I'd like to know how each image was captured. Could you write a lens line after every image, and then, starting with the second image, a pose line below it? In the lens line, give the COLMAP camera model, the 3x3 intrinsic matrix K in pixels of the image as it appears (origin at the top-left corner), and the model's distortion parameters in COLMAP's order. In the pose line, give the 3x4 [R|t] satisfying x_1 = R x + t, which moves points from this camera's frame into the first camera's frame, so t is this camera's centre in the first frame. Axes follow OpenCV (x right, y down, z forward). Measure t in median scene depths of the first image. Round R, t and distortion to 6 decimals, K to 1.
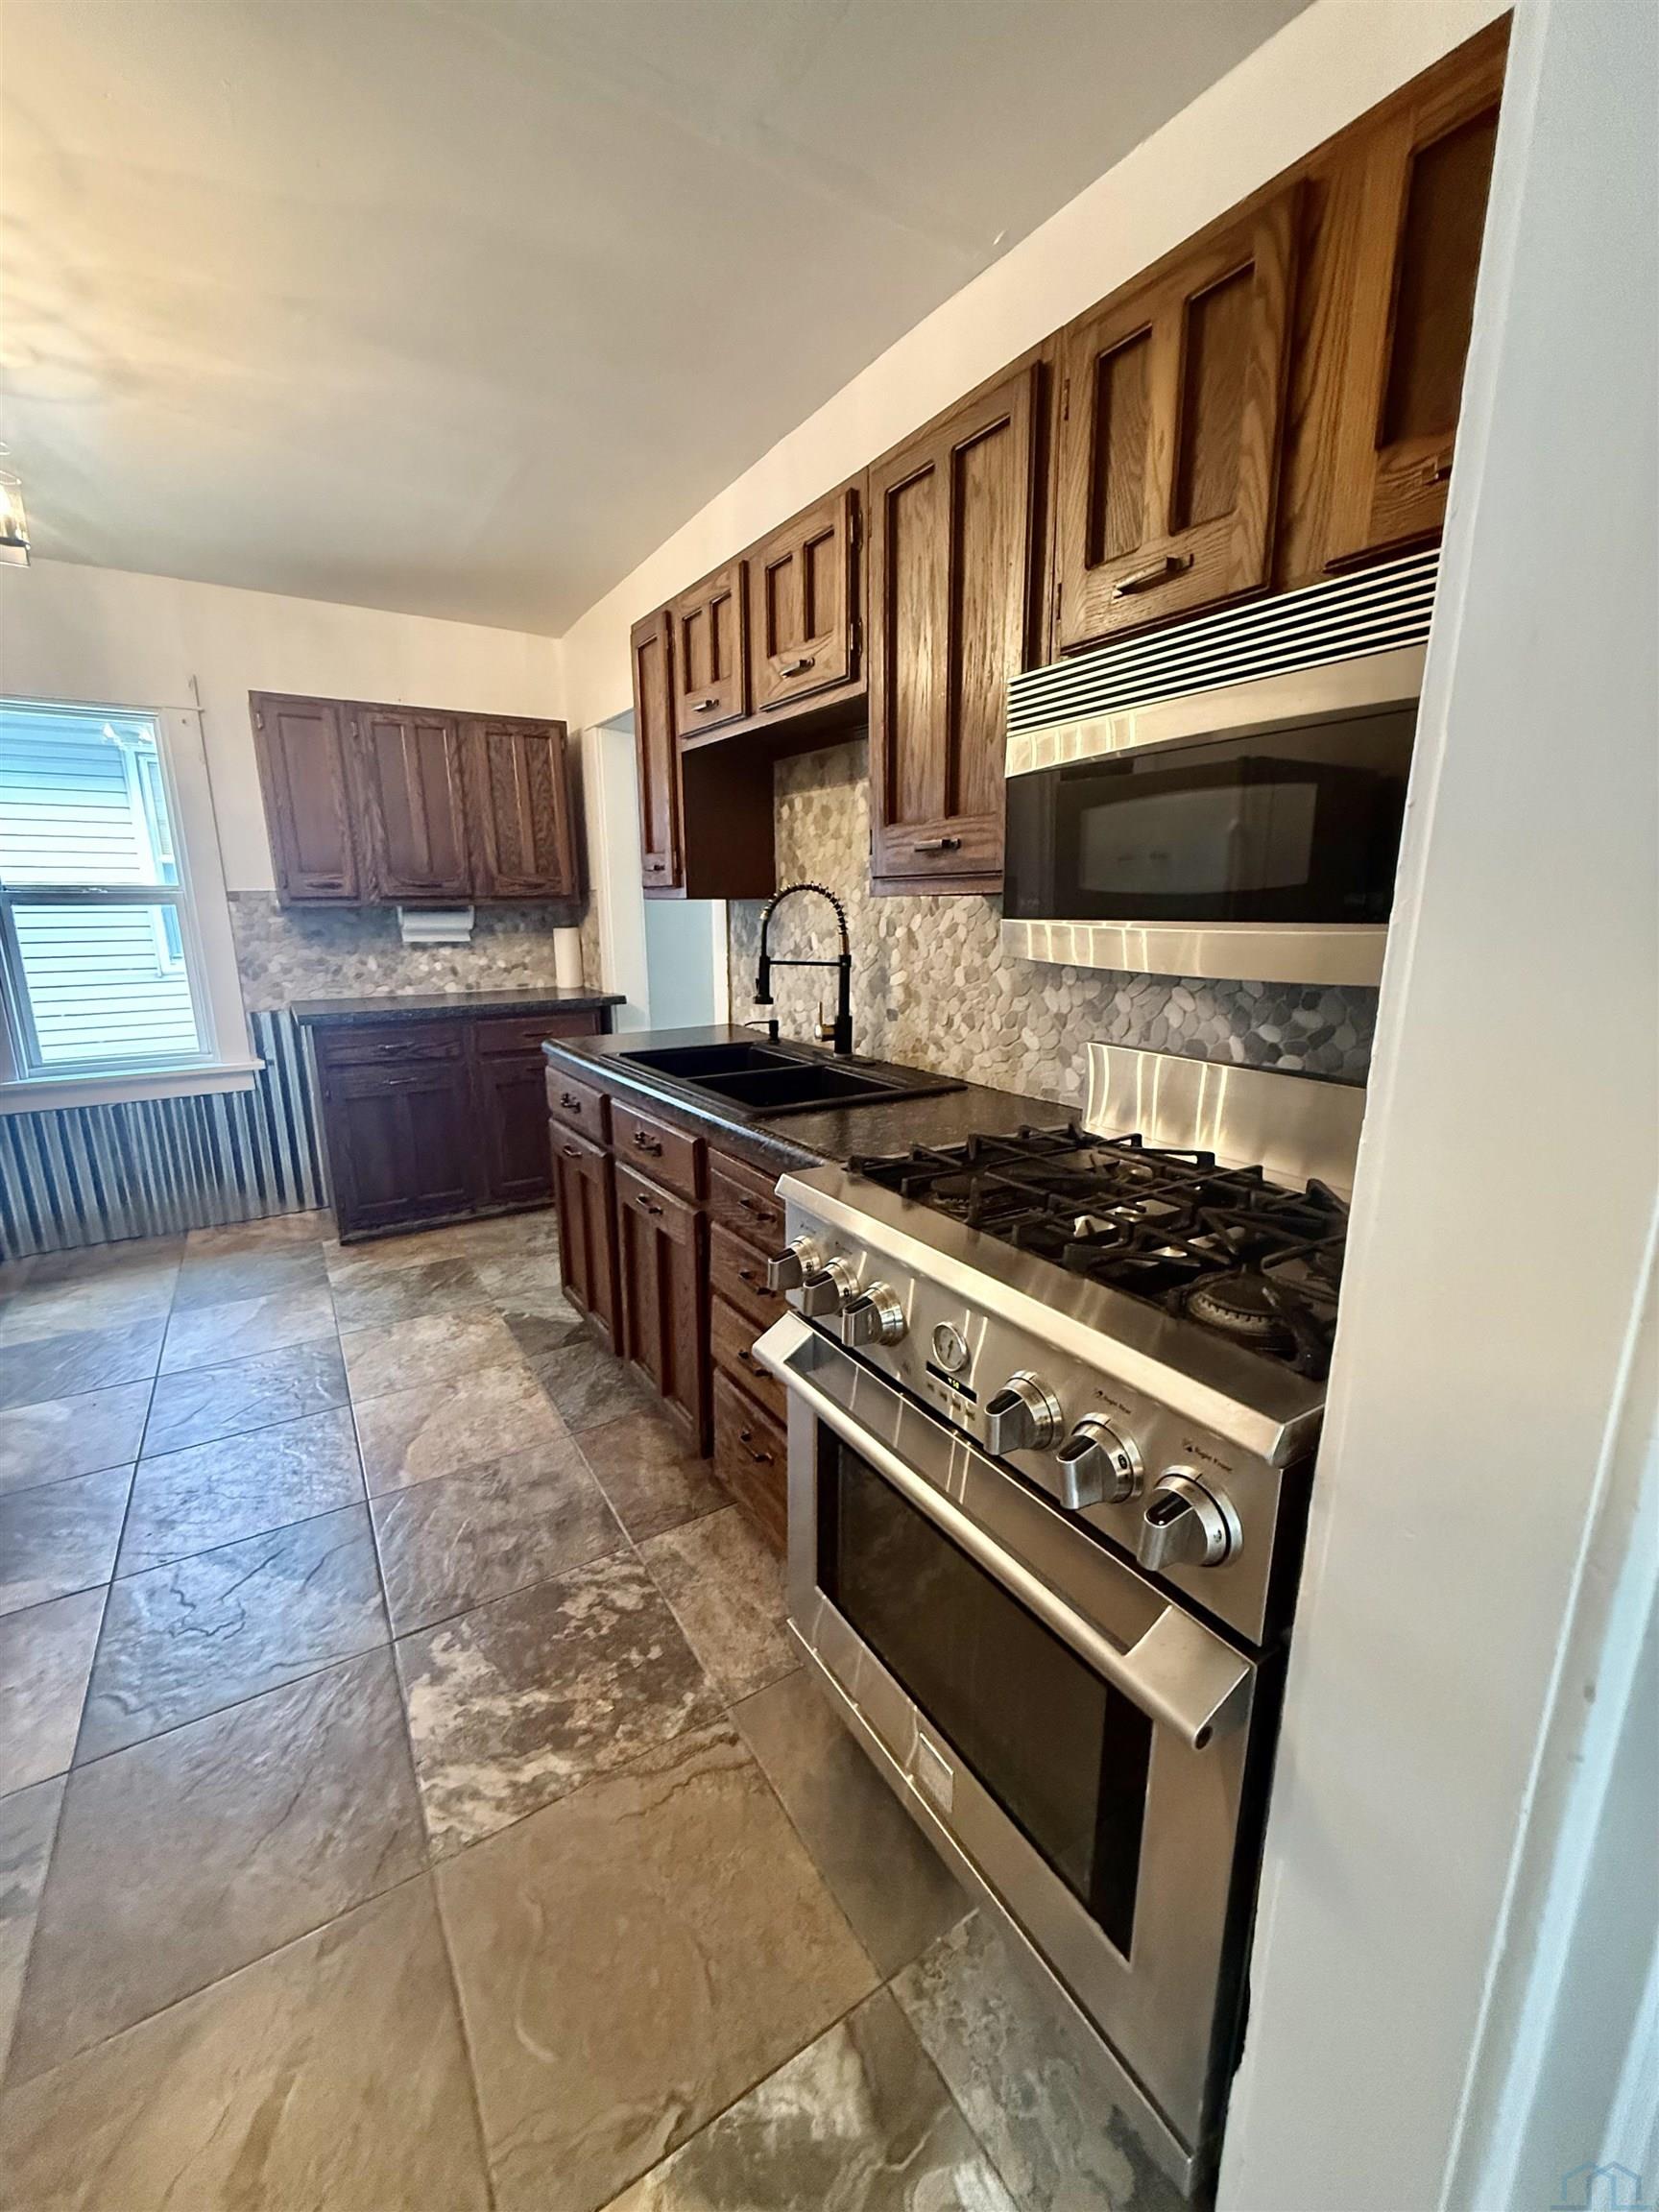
lens RADIAL K [[883.7, 0, 827.9], [0, 883.7, 1103.6], [0, 0, 1]] dist [-0.000597, 0.000377]
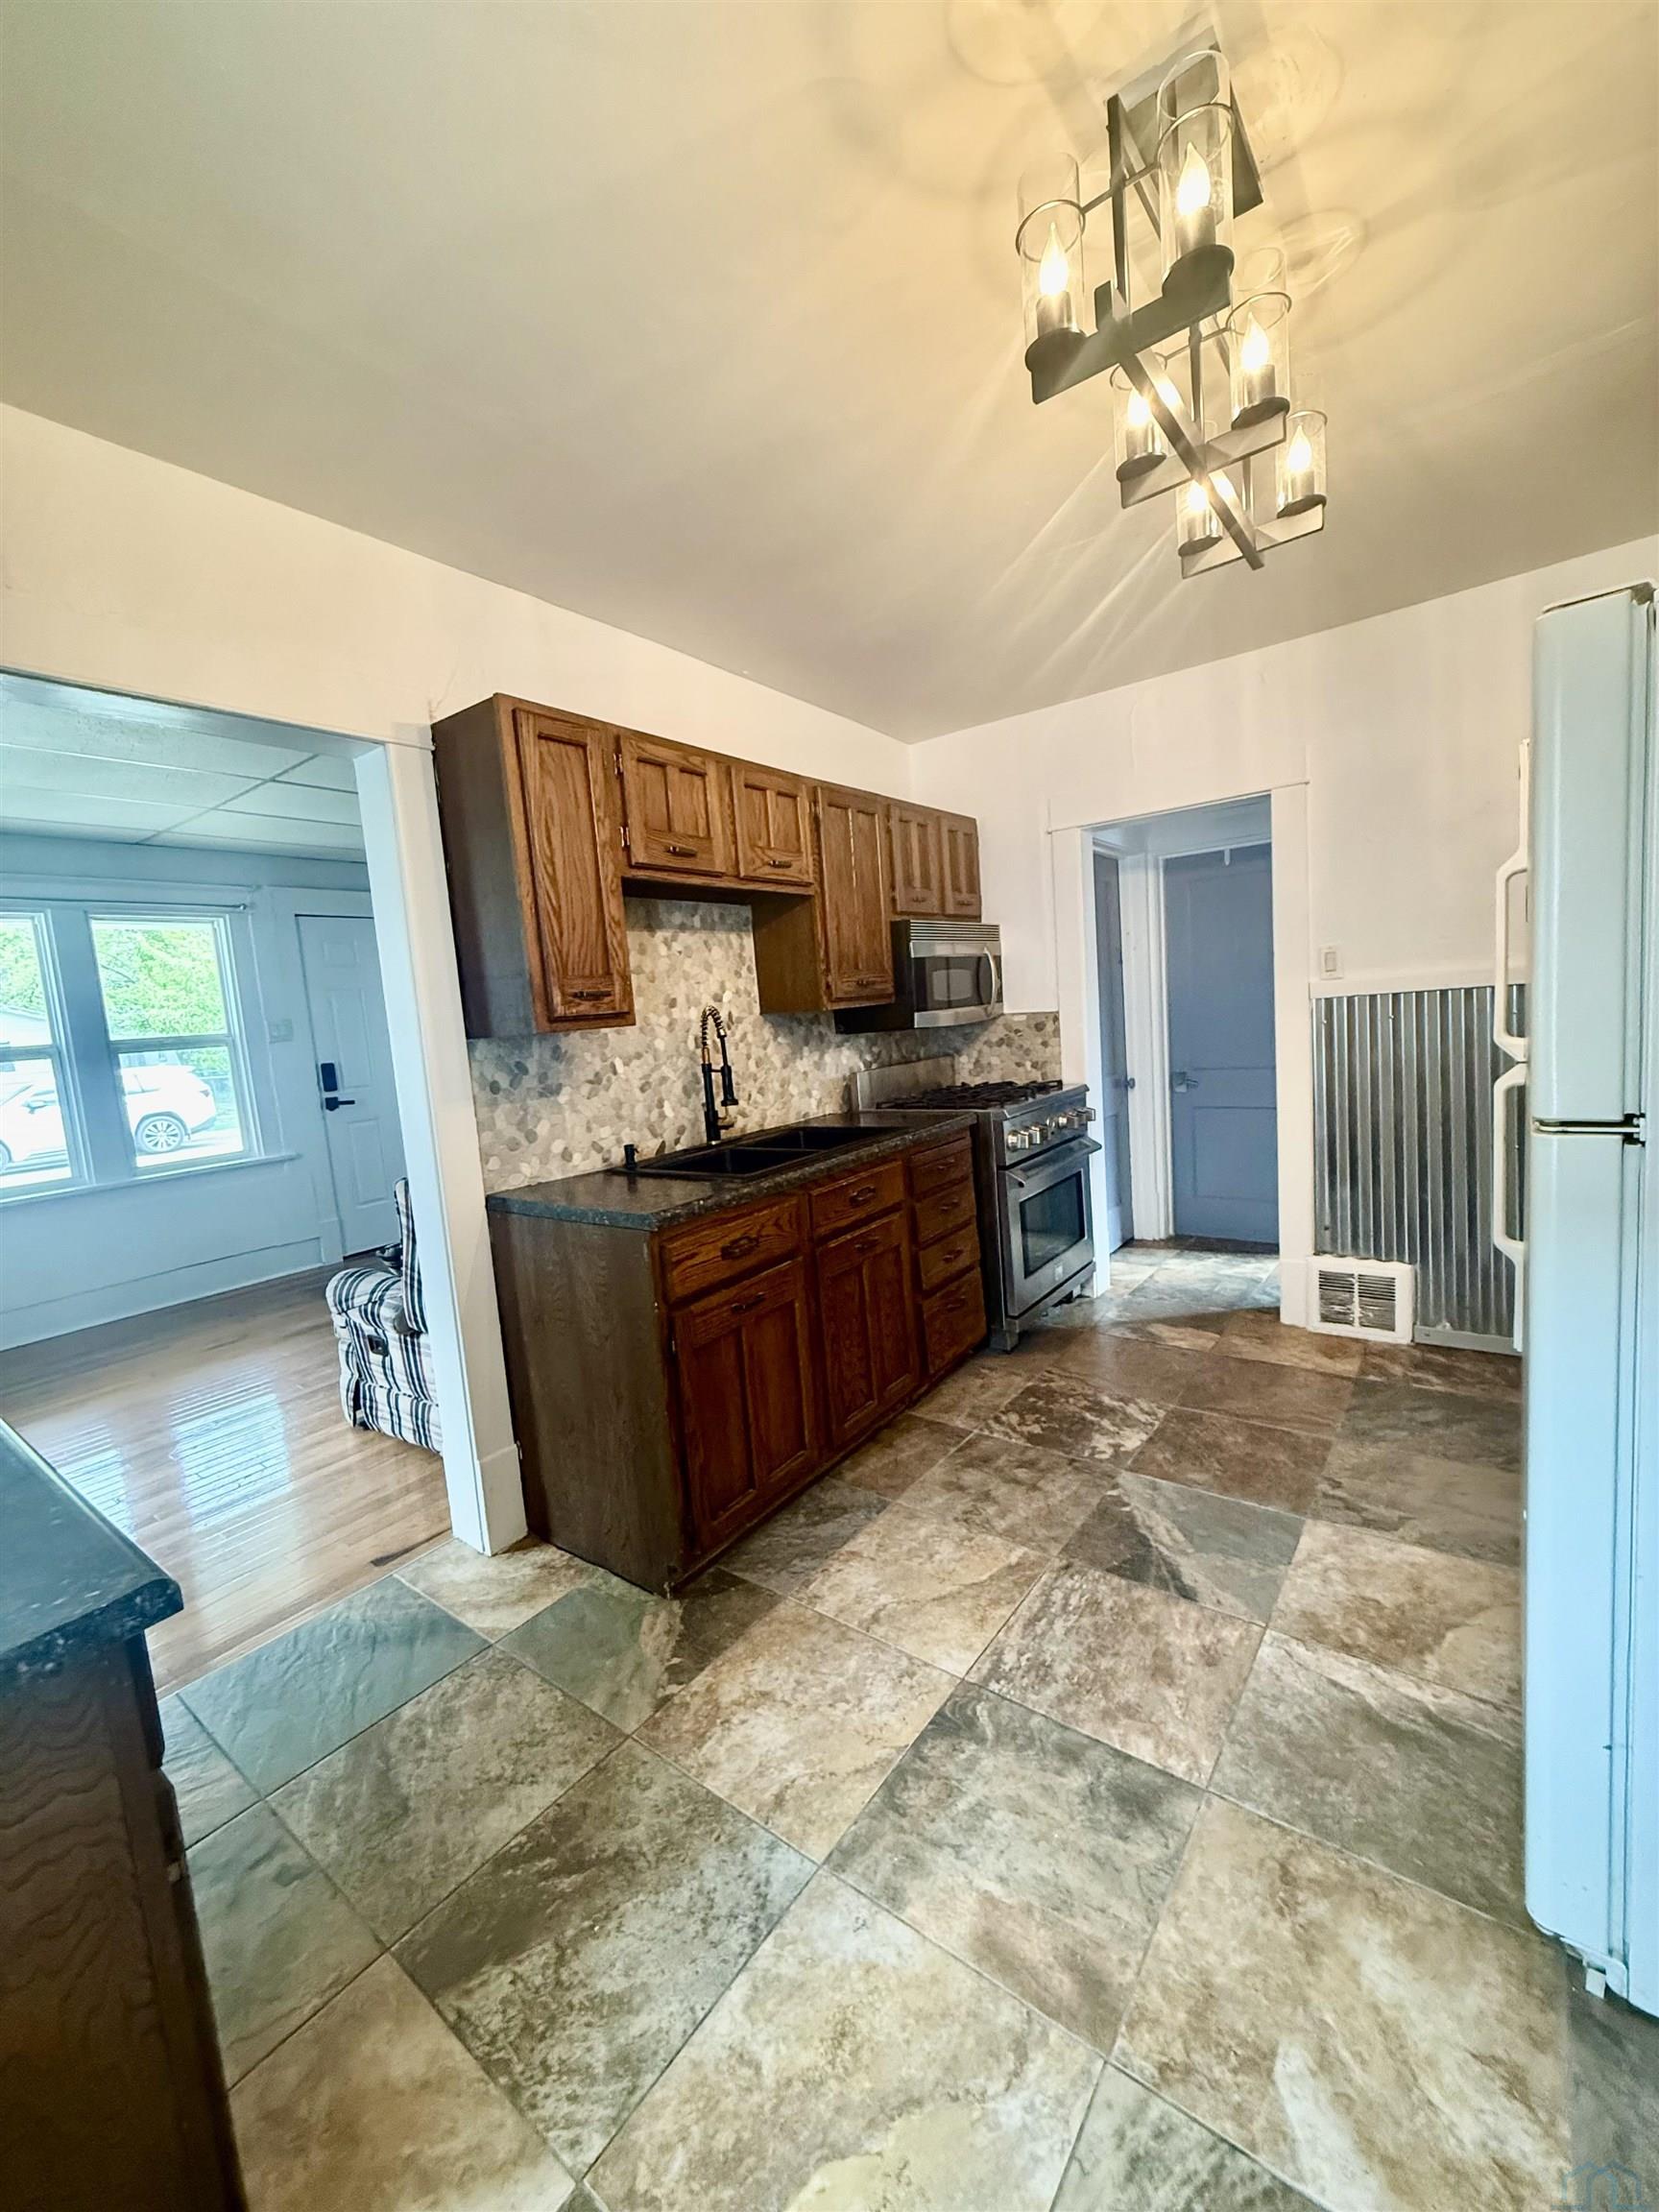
lens RADIAL K [[883.7, 0, 834.4], [0, 883.7, 1100.8], [0, 0, 1]] dist [-0.000597, 0.000377]
pose [[-0.354952, -0.071589, 0.932140, -1.246007], [0.280427, 0.942998, 0.179207, -0.296196], [-0.891835, 0.325007, -0.314643, 1.264664]]
